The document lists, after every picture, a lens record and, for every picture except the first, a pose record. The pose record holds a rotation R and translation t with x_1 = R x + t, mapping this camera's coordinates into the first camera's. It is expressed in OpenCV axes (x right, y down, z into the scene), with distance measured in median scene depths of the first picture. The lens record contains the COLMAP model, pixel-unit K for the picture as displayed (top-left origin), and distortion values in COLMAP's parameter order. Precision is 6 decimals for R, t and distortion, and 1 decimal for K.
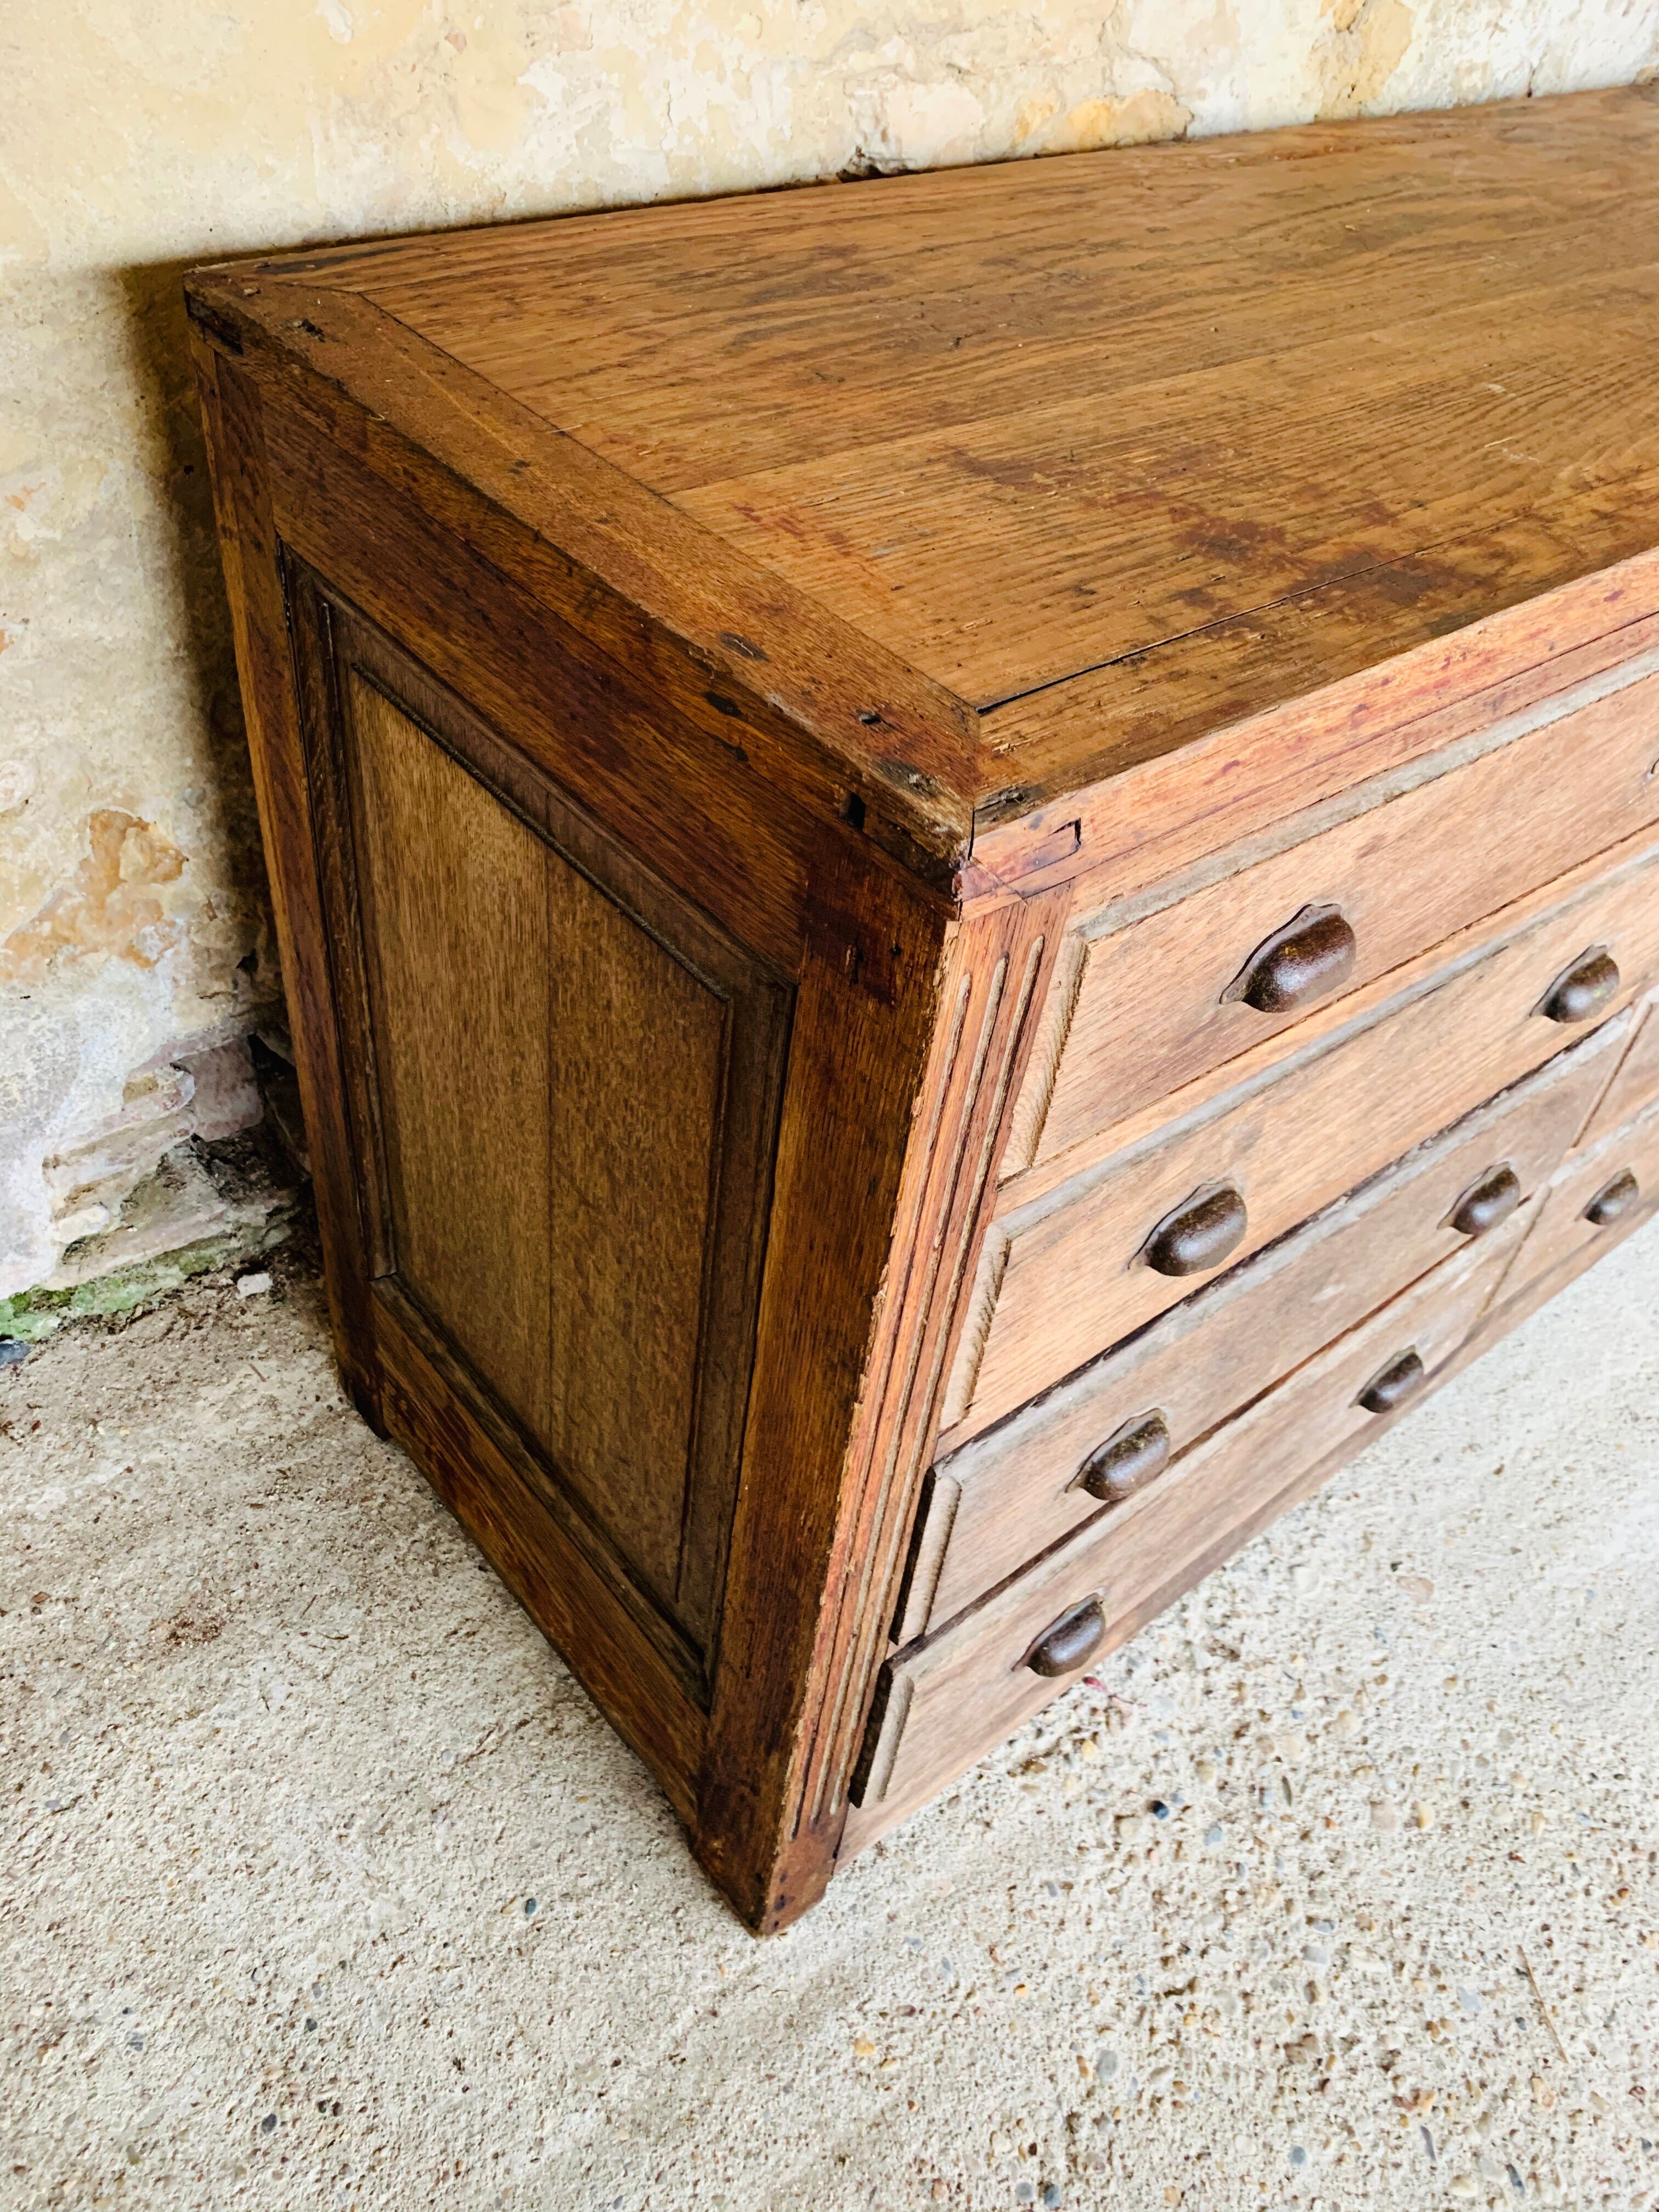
lens RADIAL K [[1690.6, 0, 823.9], [0, 1690.6, 1097.9], [0, 0, 1]] dist [0.006569, -0.016724]
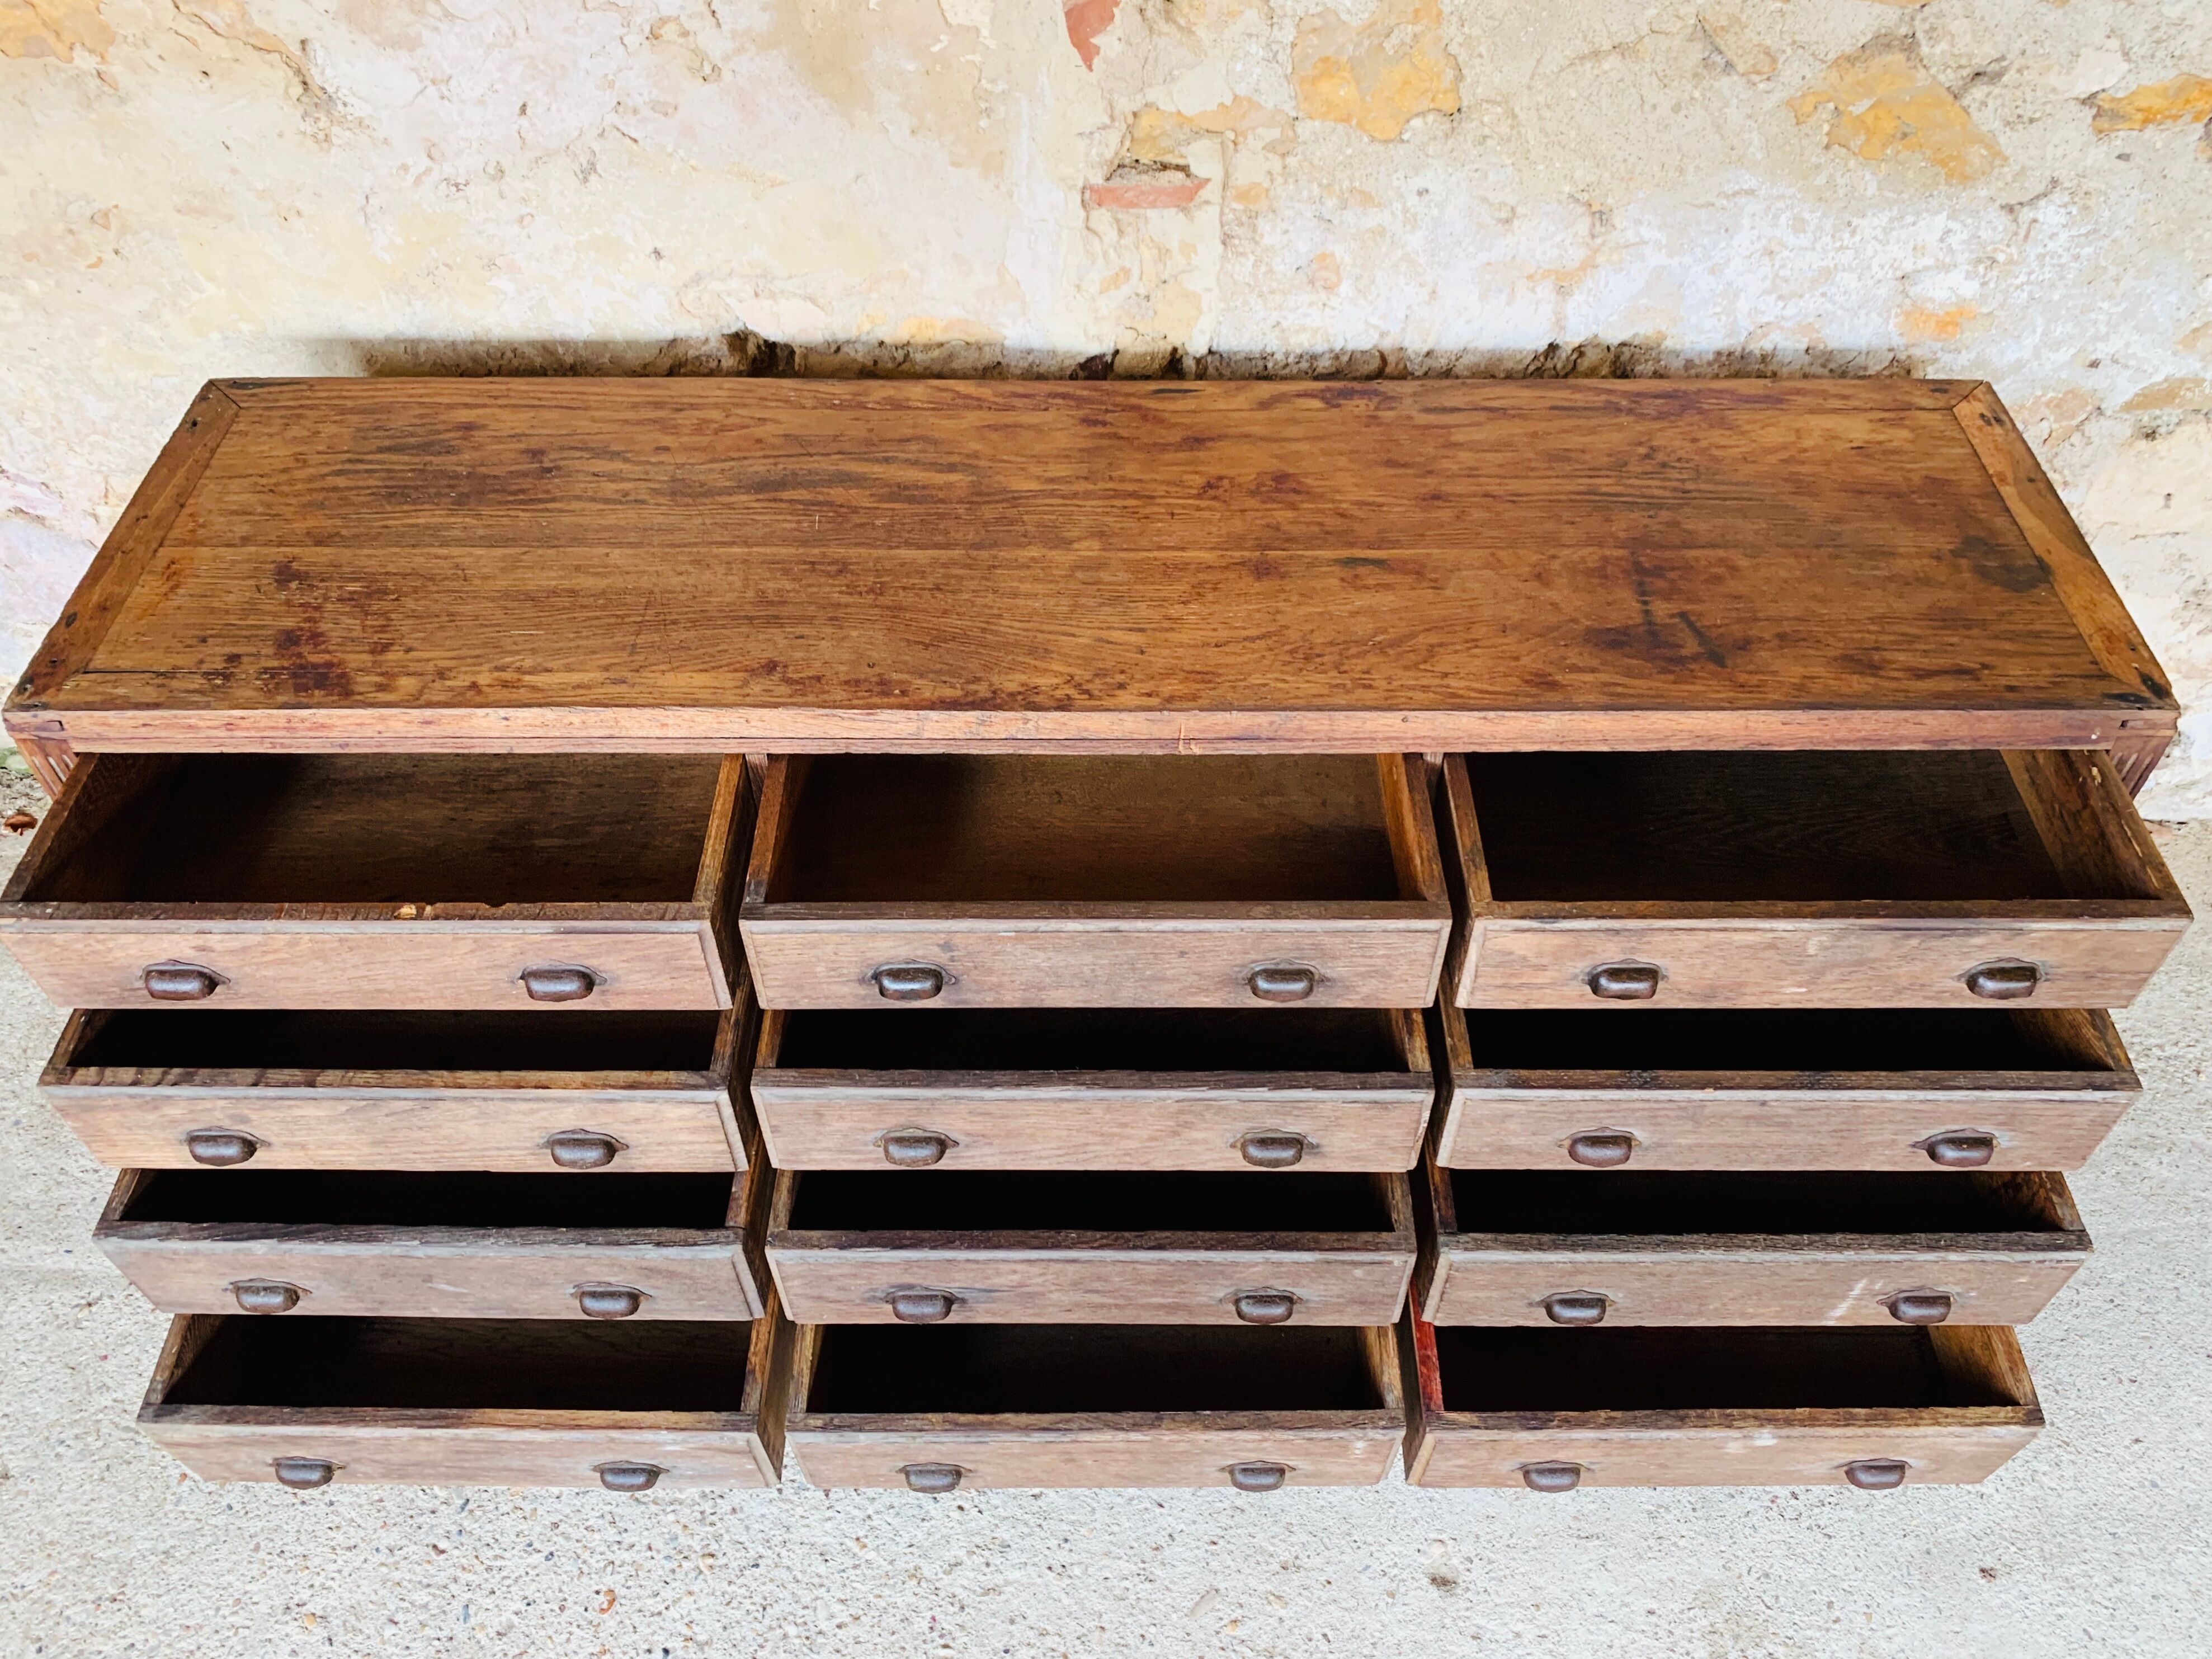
lens RADIAL K [[1720.5, 0, 1128.7], [0, 1720.5, 816.1], [0, 0, 1]] dist [0.020301, -0.033810]
pose [[0.768725, 0.398376, -0.500359, 1.661419], [-0.378043, 0.914052, 0.146946, -0.612694], [0.515893, 0.076196, 0.853257, -0.291341]]
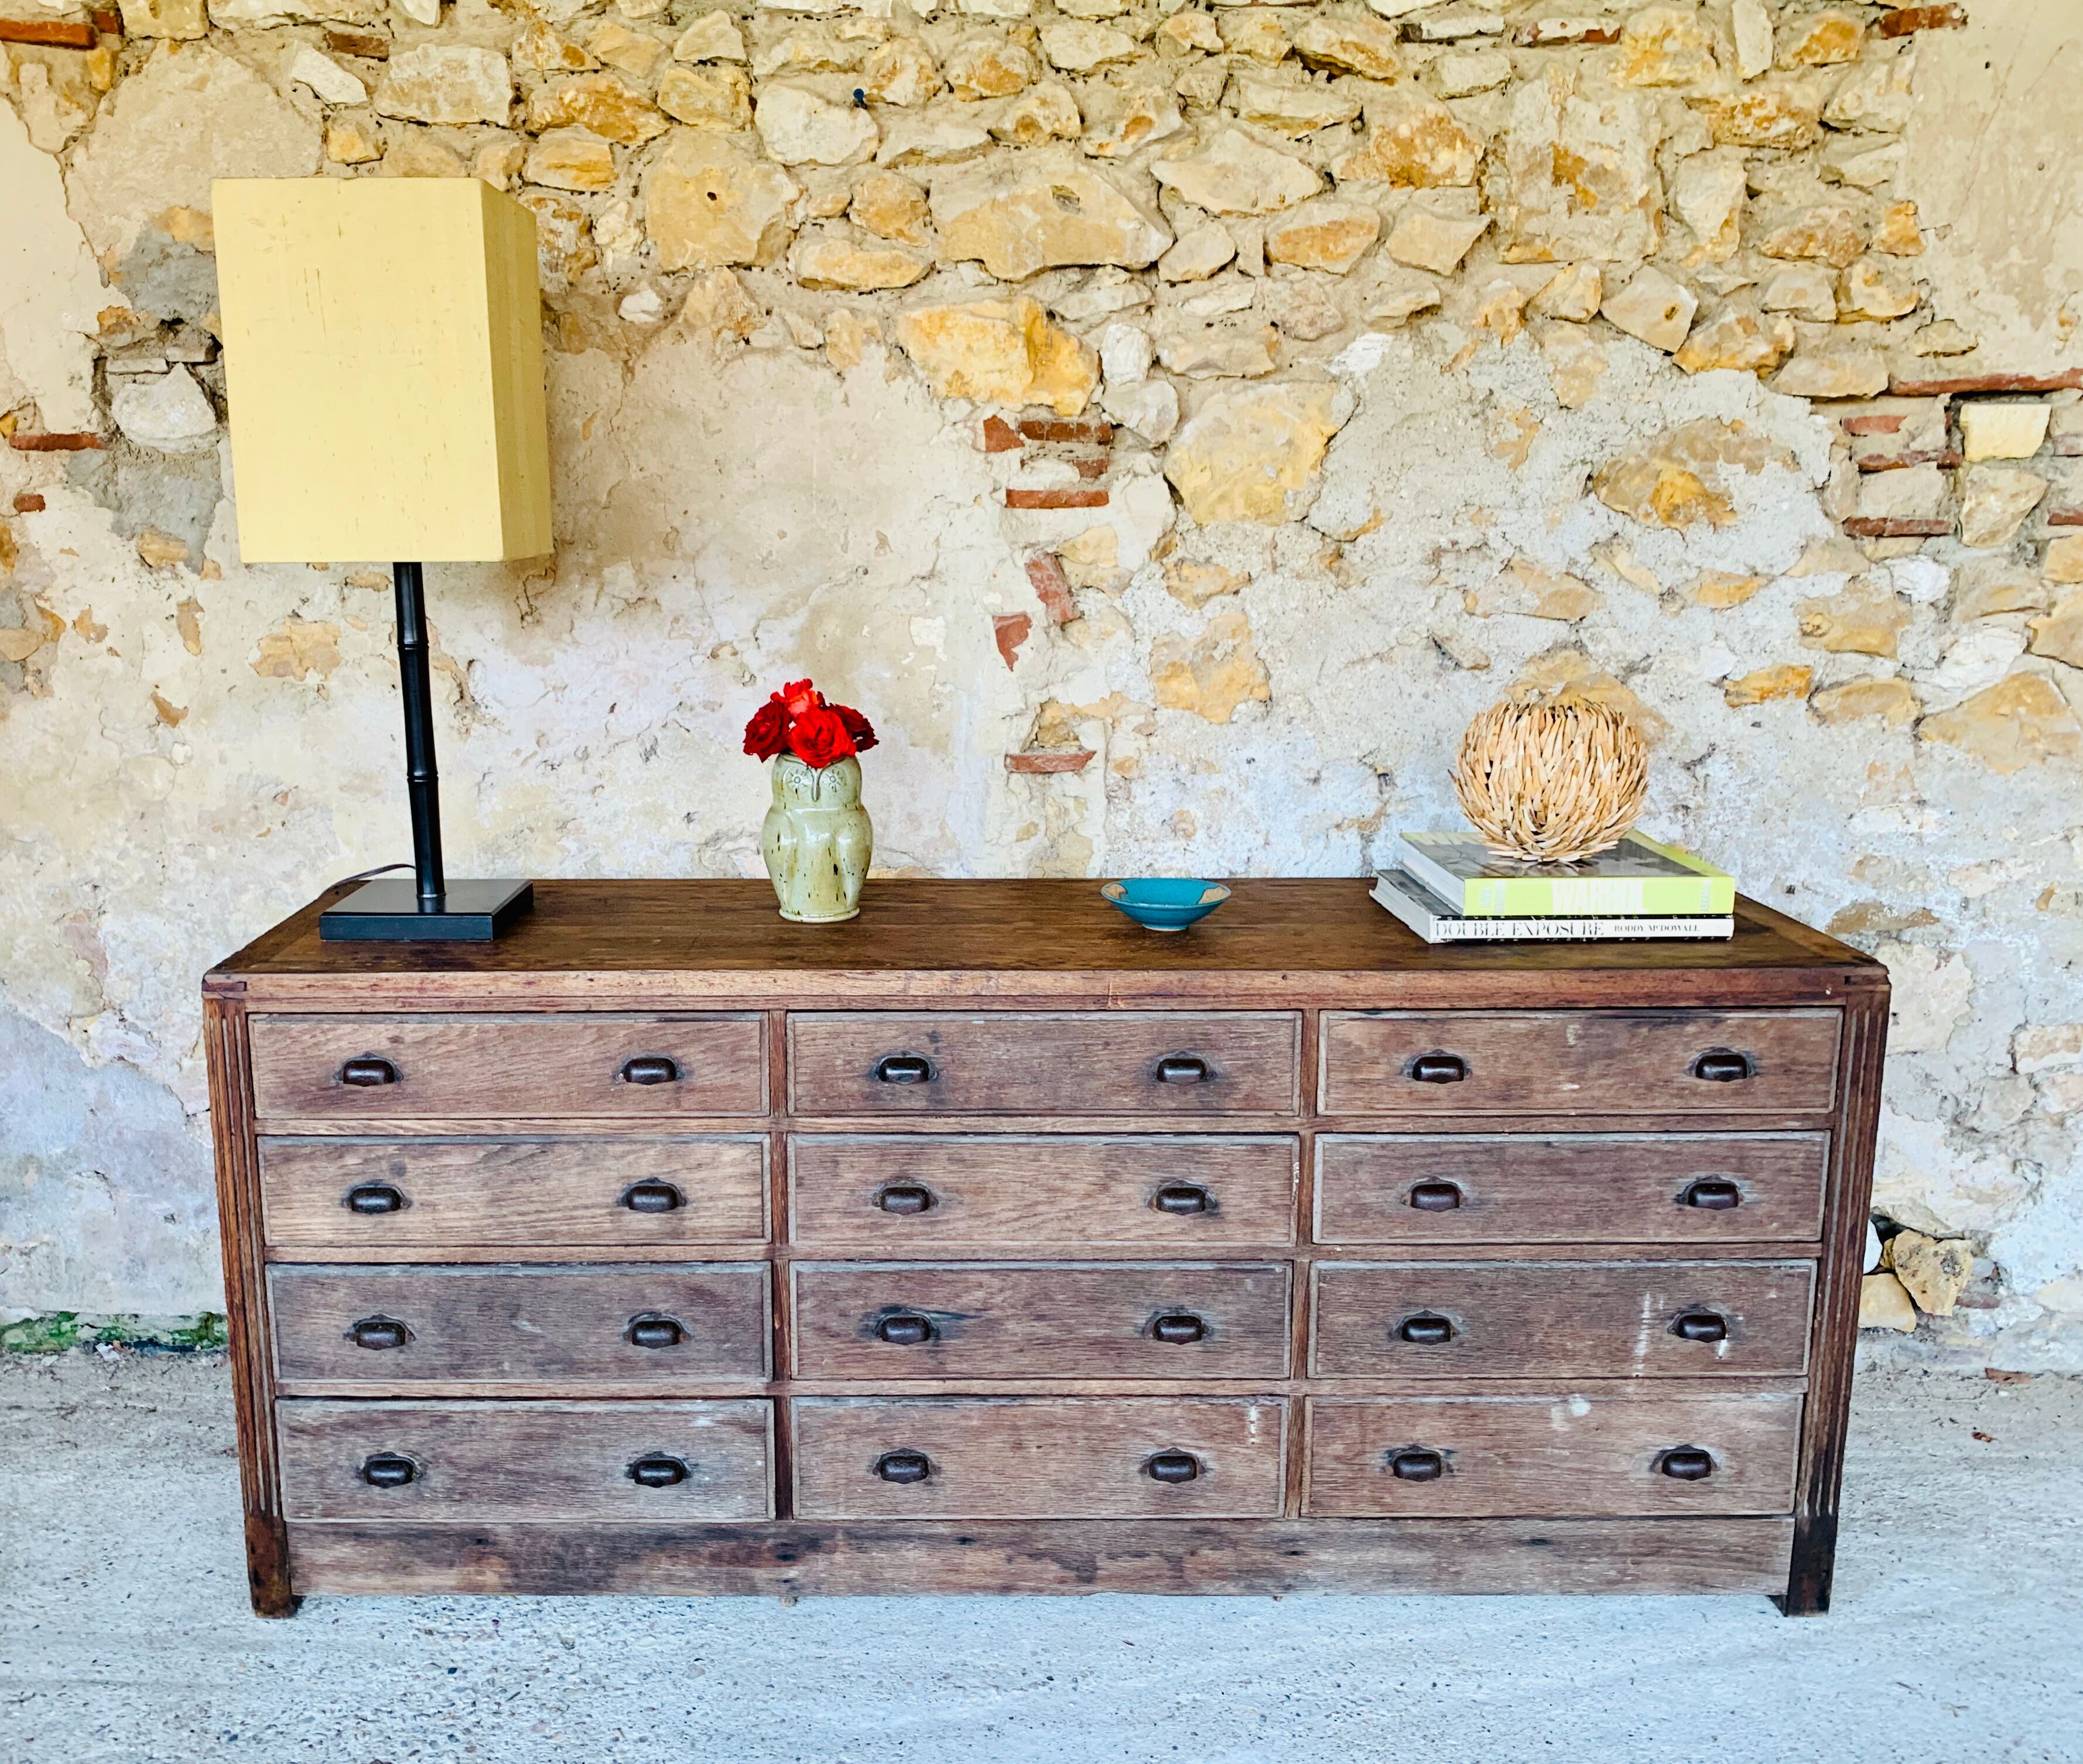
lens RADIAL K [[1833.2, 0, 902.7], [0, 1833.2, 914.9], [0, 0, 1]] dist [0.014438, -0.040628]
pose [[0.757925, 0.025713, -0.651835, 2.100976], [-0.378635, 0.831021, -0.407479, 0.441586], [0.531211, 0.555646, 0.639588, -0.485109]]
